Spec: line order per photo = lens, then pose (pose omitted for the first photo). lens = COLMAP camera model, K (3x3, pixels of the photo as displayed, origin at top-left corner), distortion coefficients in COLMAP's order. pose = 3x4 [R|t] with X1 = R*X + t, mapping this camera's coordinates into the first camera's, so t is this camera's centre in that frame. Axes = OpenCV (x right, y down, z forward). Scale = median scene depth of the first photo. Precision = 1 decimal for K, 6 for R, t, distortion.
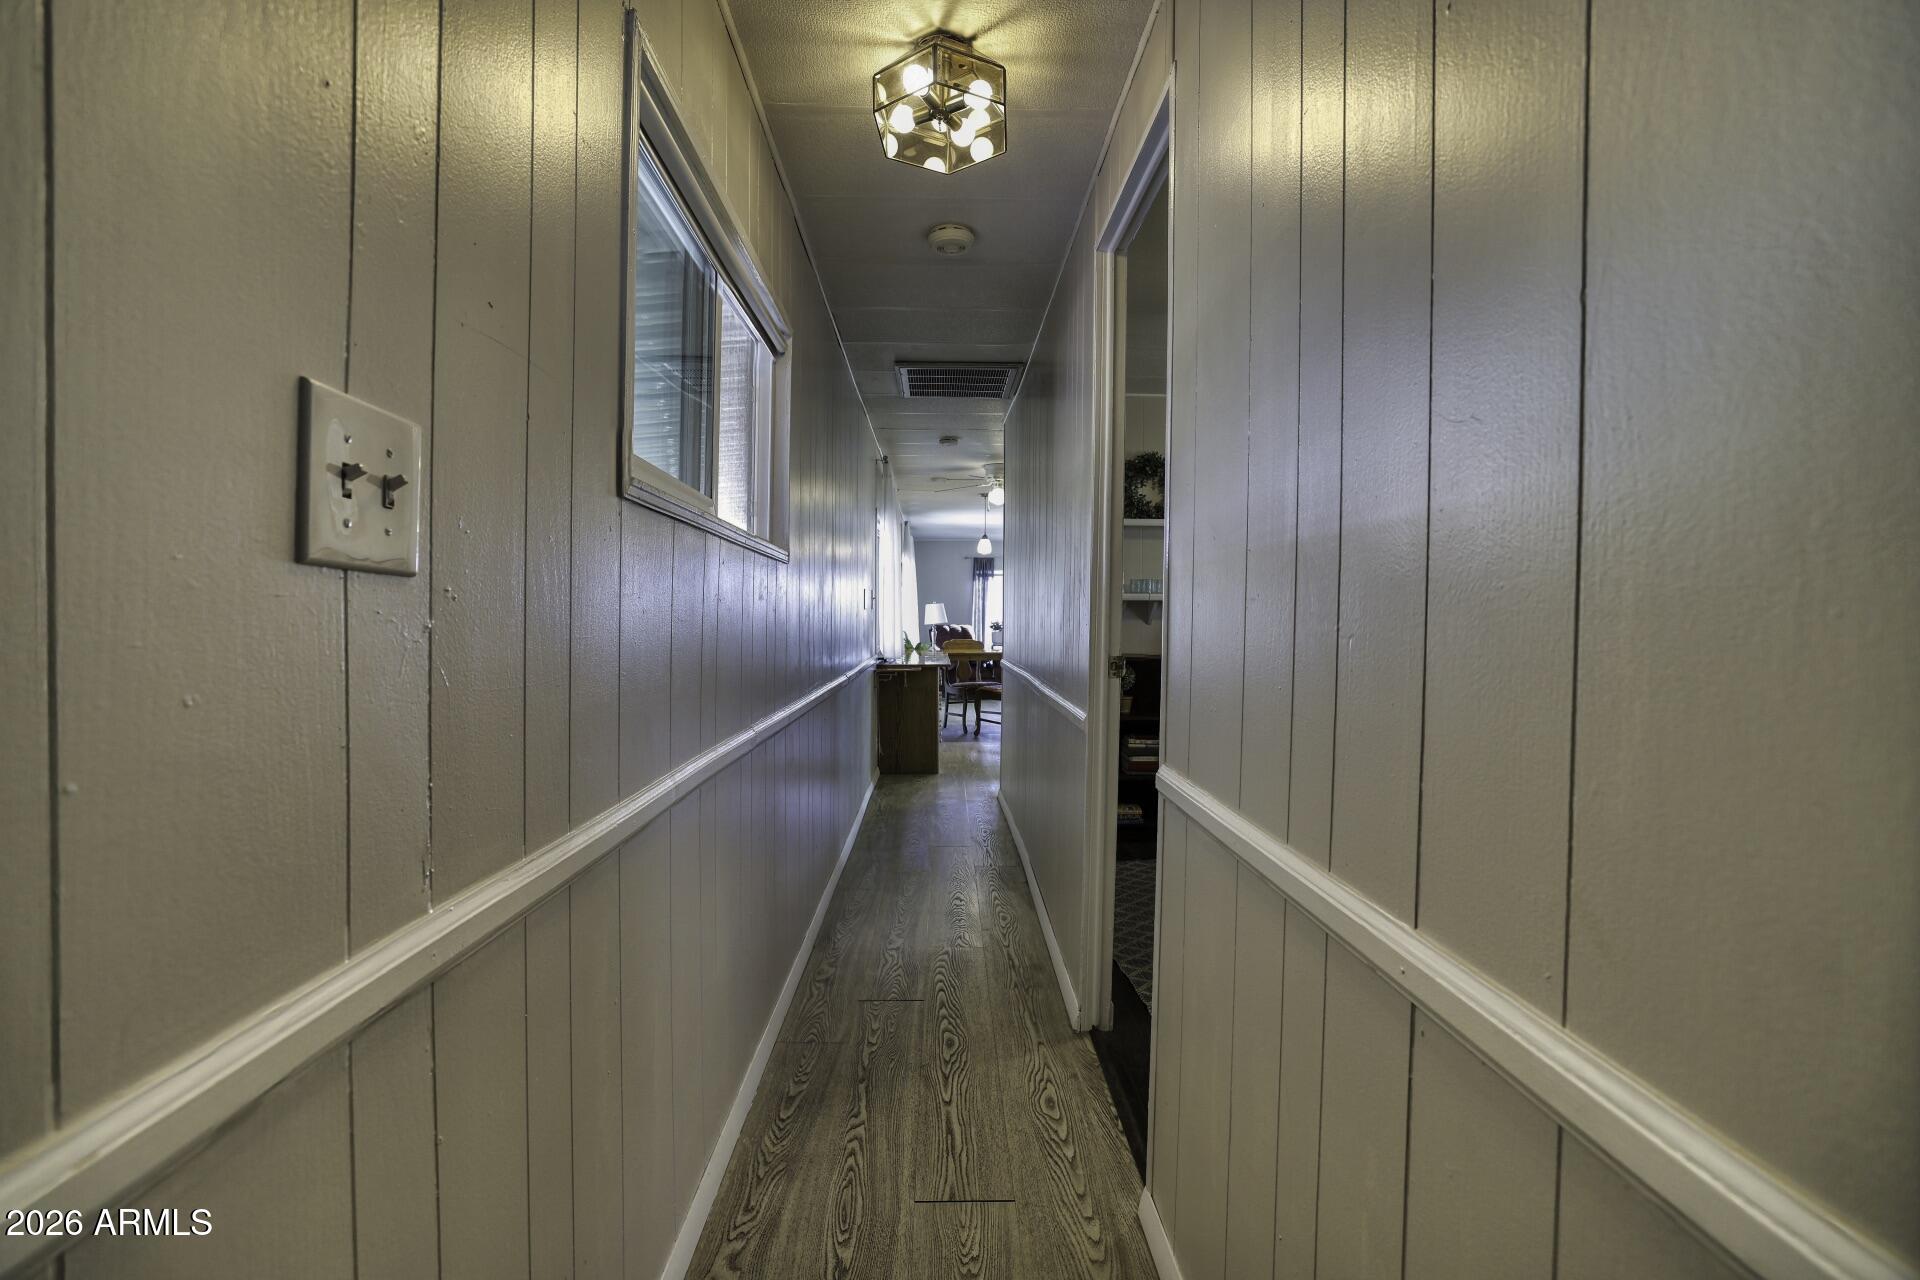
lens RADIAL K [[811.6, 0, 959.8], [0, 811.6, 632.2], [0, 0, 1]] dist [-0.005029, -0.000106]
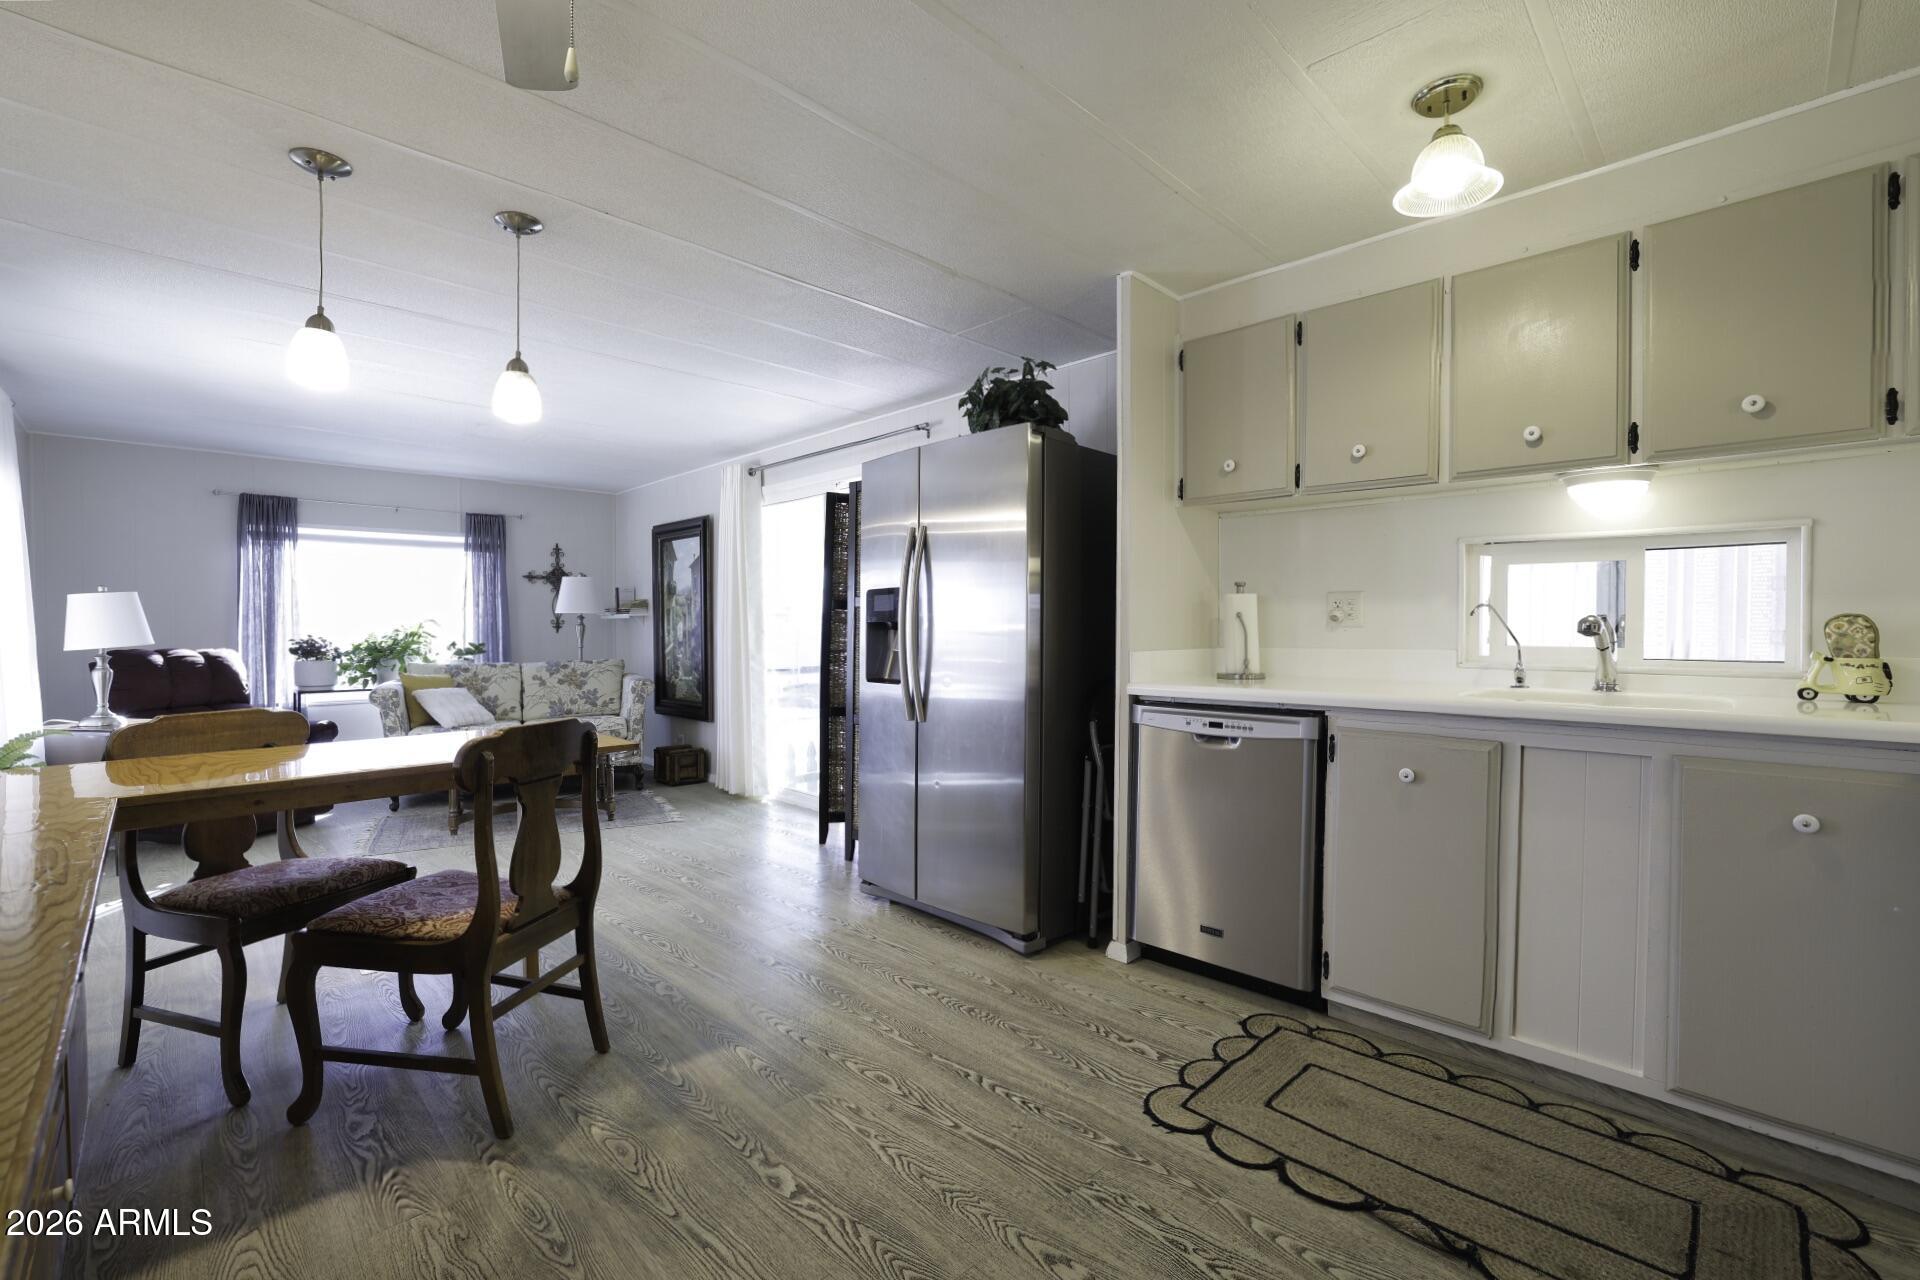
lens RADIAL K [[811.6, 0, 953.6], [0, 811.6, 638.9], [0, 0, 1]] dist [-0.005029, -0.000106]
pose [[0.730946, -0.011858, 0.682333, 0.000218], [0.012647, 0.999913, 0.003829, -0.011311], [-0.682319, 0.005831, 0.731032, 0.478495]]
